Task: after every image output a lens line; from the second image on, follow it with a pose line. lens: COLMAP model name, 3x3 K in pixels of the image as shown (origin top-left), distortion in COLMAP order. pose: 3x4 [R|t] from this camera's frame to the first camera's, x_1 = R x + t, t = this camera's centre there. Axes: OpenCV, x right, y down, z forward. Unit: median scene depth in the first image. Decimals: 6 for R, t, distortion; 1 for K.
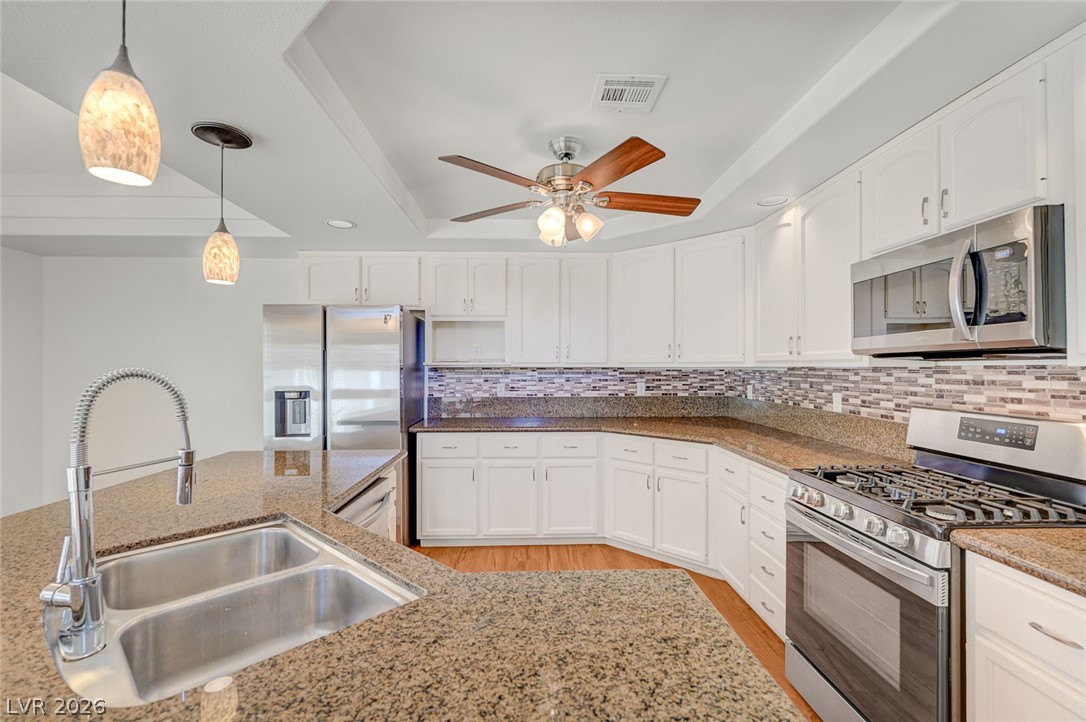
lens RADIAL K [[484.9, 0, 548.2], [0, 484.9, 363.5], [0, 0, 1]] dist [-0.011156, 0.000902]
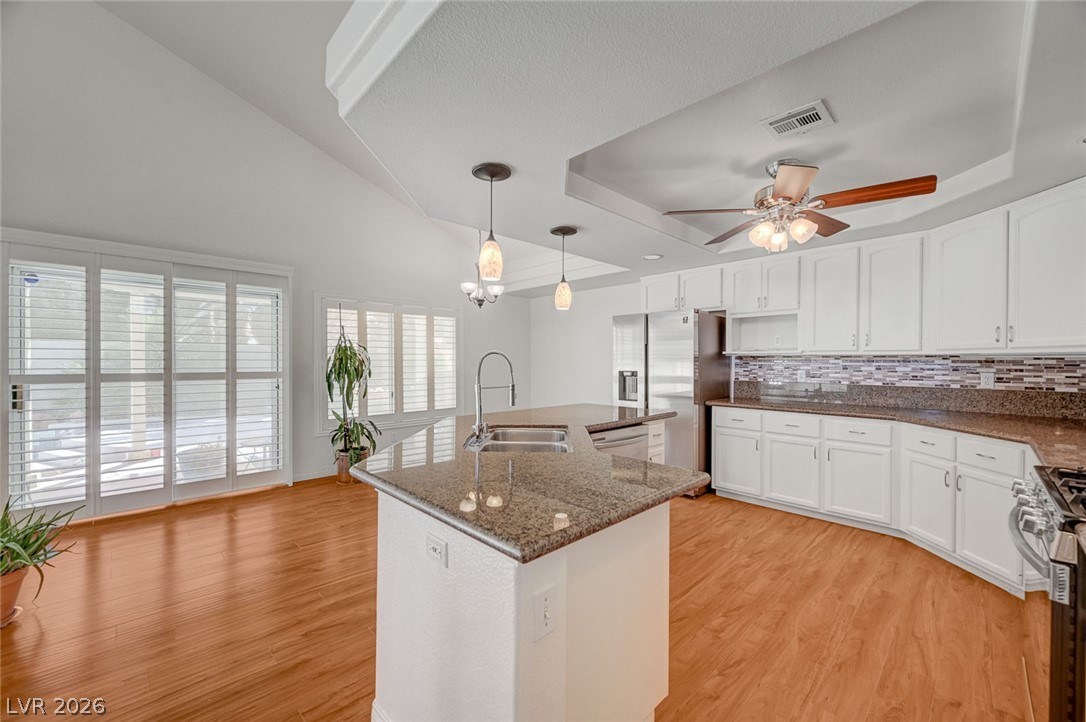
lens RADIAL K [[422.7, 0, 539.6], [0, 422.7, 362.7], [0, 0, 1]] dist [-0.001636, -0.000801]
pose [[0.661126, 0.007011, -0.750242, 0.269683], [0.002650, 0.999928, 0.011680, 0.013000], [0.750270, -0.009710, 0.661060, -0.091484]]
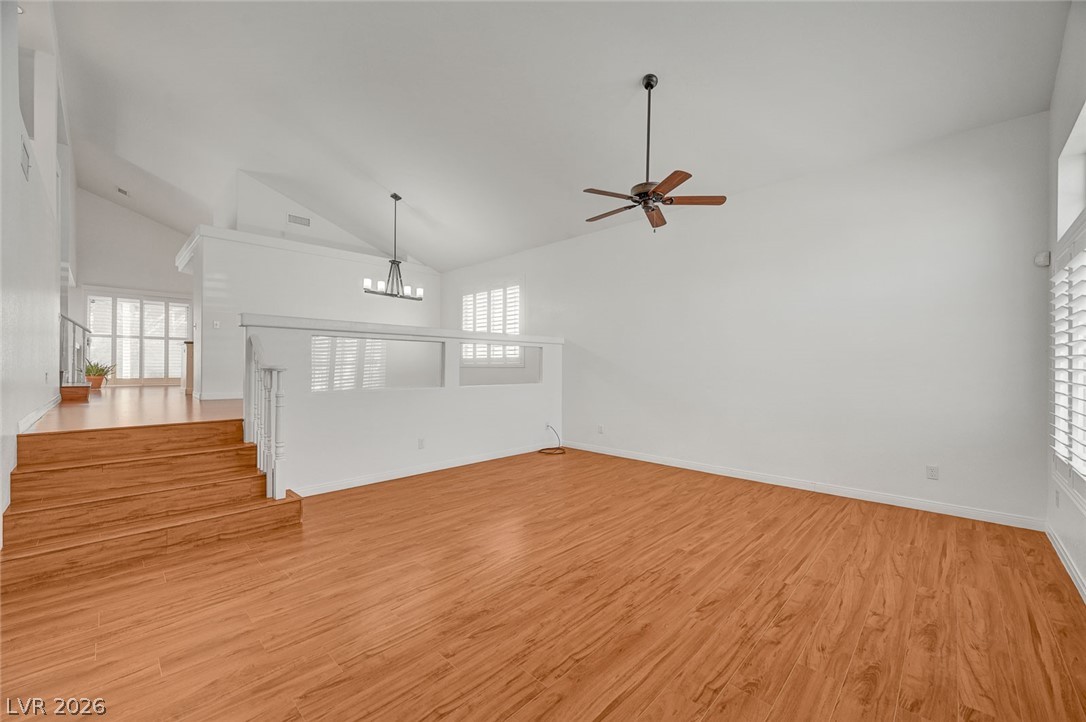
lens RADIAL K [[422.7, 0, 543.8], [0, 422.7, 362.5], [0, 0, 1]] dist [-0.001636, -0.000801]
pose [[0.685500, -0.003990, -0.728062, 3.322744], [0.005935, 0.999982, 0.000108, 0.293305], [0.728049, -0.004395, 0.685511, -0.059749]]
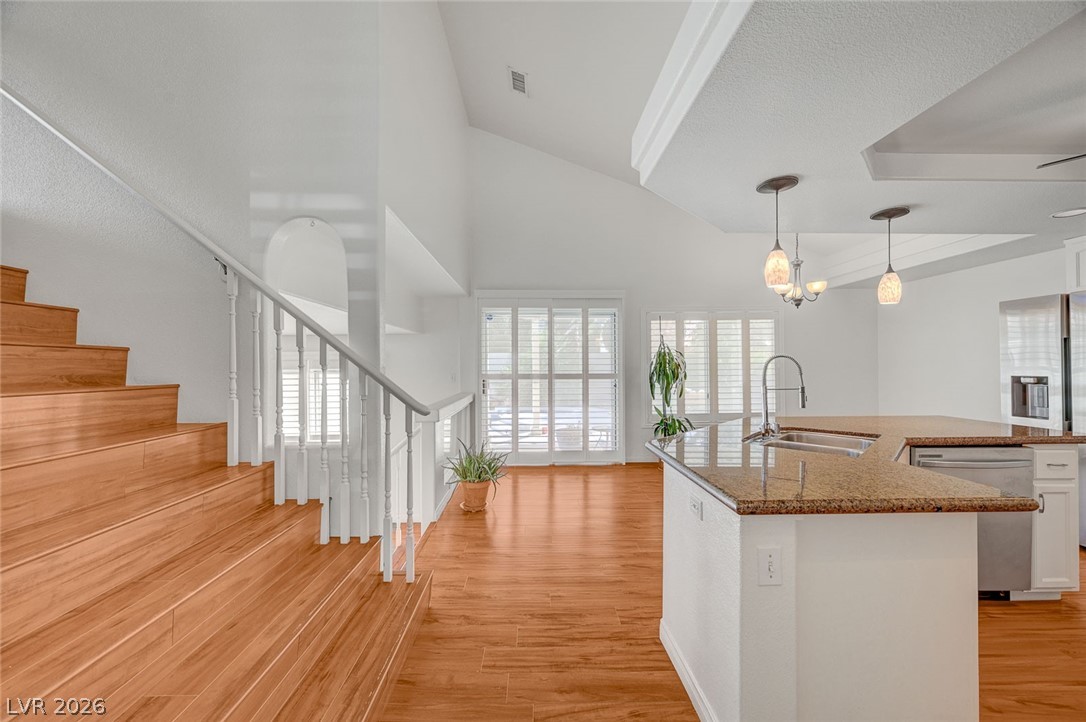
lens RADIAL K [[410.8, 0, 544.4], [0, 410.8, 363.7], [0, 0, 1]] dist [-0.002420, -0.000203]
pose [[-0.019254, -0.000588, -0.999814, 0.392127], [0.013205, 0.999912, -0.000842, 0.012779], [0.999727, -0.013218, -0.019245, -0.082691]]
